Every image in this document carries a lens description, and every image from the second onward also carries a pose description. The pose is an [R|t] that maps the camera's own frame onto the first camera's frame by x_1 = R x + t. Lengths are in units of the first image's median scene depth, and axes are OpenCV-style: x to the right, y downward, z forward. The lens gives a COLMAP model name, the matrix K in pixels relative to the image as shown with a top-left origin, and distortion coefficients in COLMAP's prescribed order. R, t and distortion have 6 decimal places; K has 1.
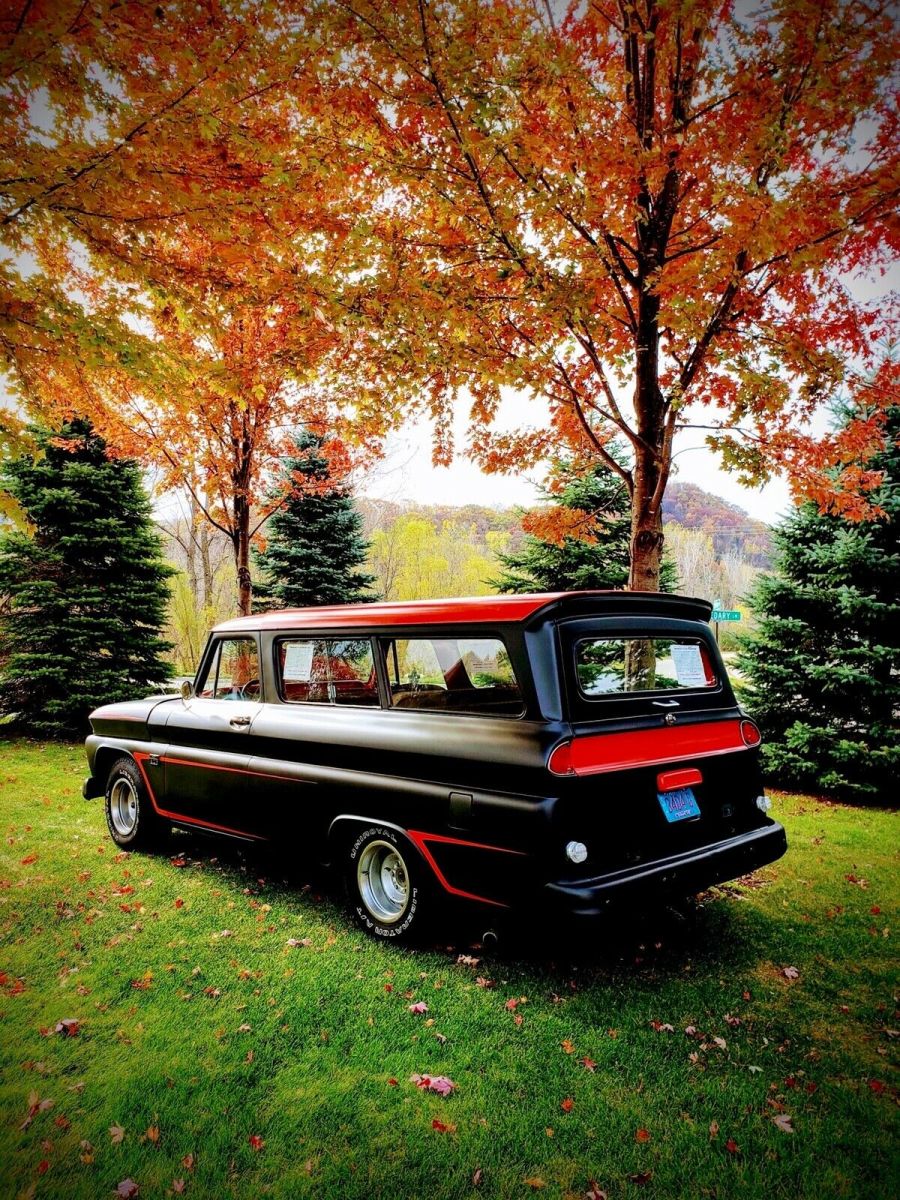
lens RADIAL K [[882.1, 0, 450.0], [0, 882.1, 600.0], [0, 0, 1]] dist [0.133483, -0.320263]
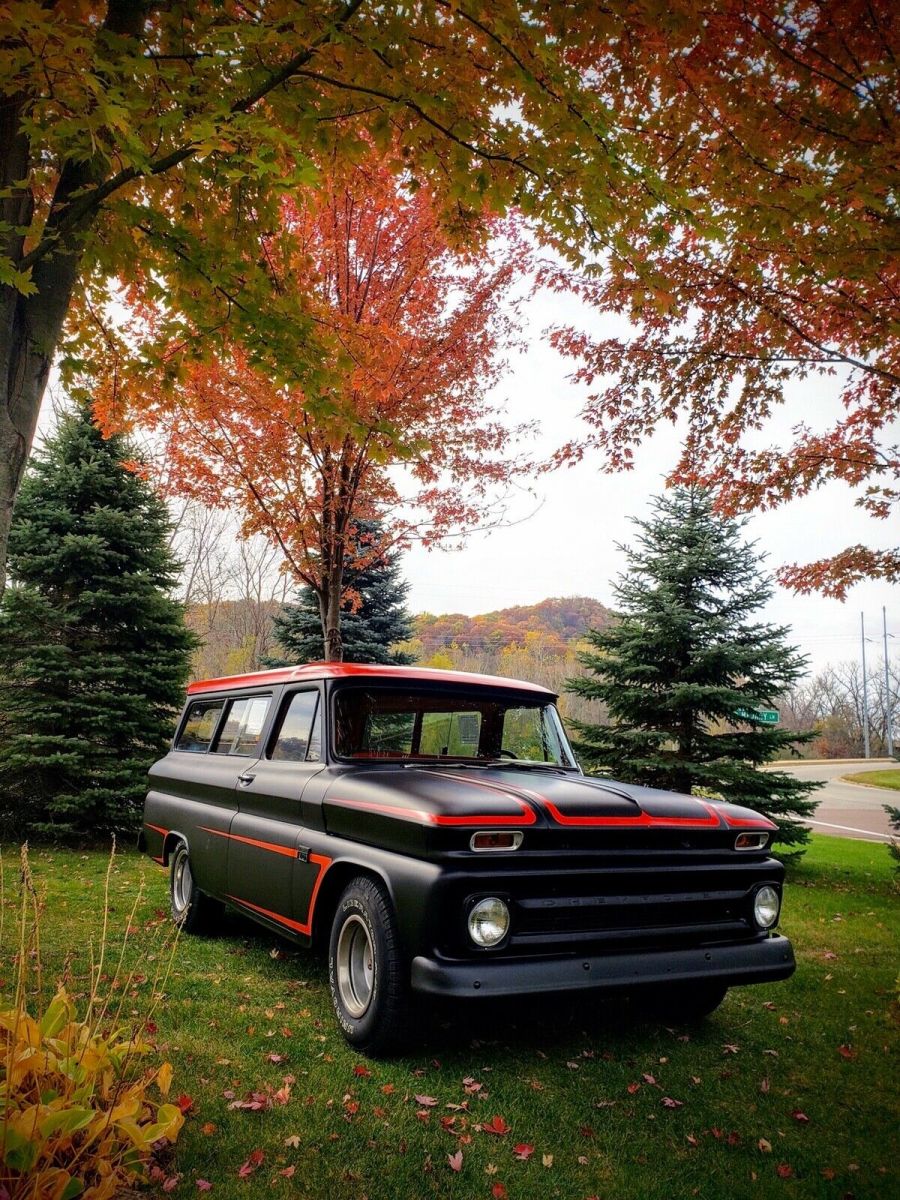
lens RADIAL K [[882.1, 0, 450.0], [0, 882.1, 600.0], [0, 0, 1]] dist [0.133483, -0.320263]
pose [[0.996405, 0.031887, 0.078492, -0.317472], [-0.022973, 0.993447, -0.111957, 0.039626], [-0.081547, 0.109751, 0.990608, 0.311088]]
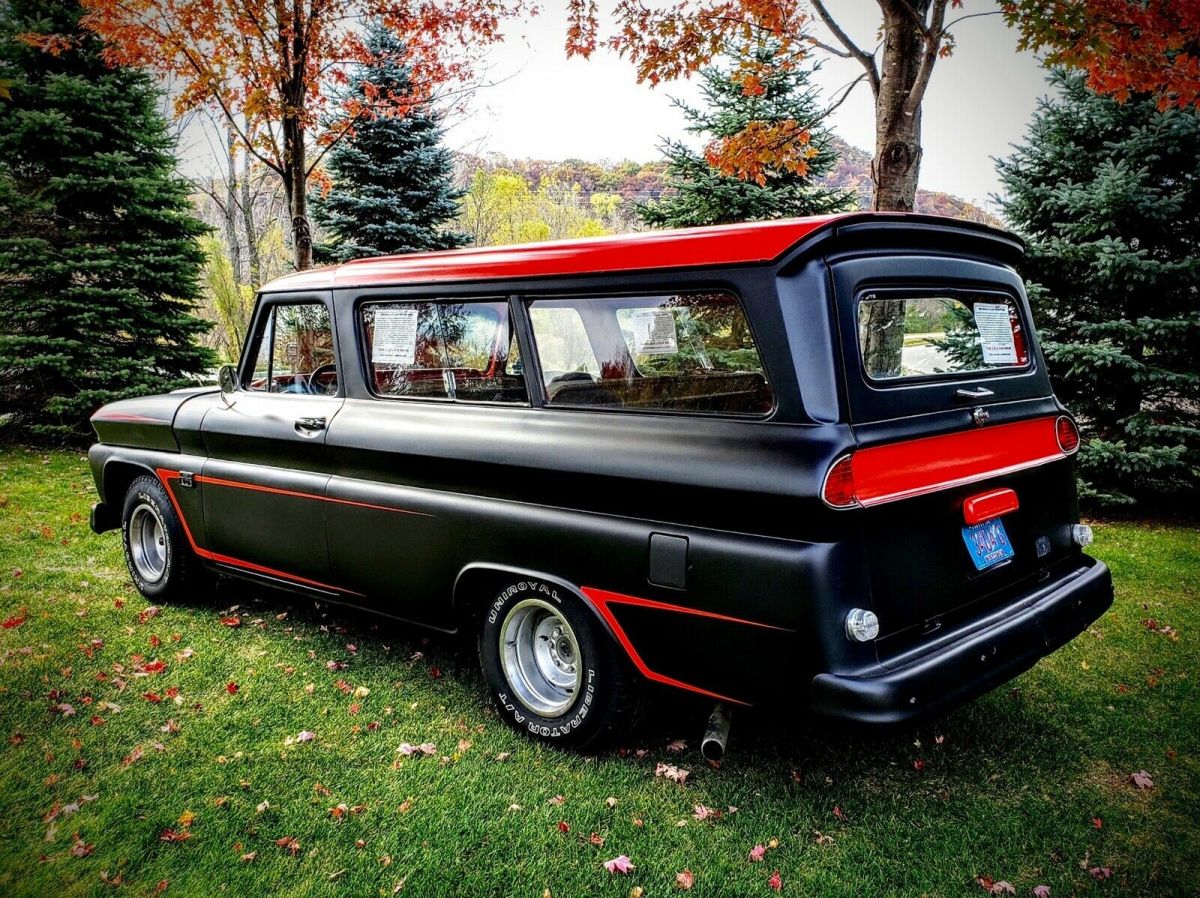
lens RADIAL K [[1049.0, 0, 605.5], [0, 1049.0, 440.8], [0, 0, 1]] dist [0.055587, -0.126694]
pose [[0.998664, -0.009906, 0.050707, -0.040508], [0.001909, 0.987852, 0.155389, 0.019486], [-0.051630, -0.155085, 0.986551, 0.154094]]
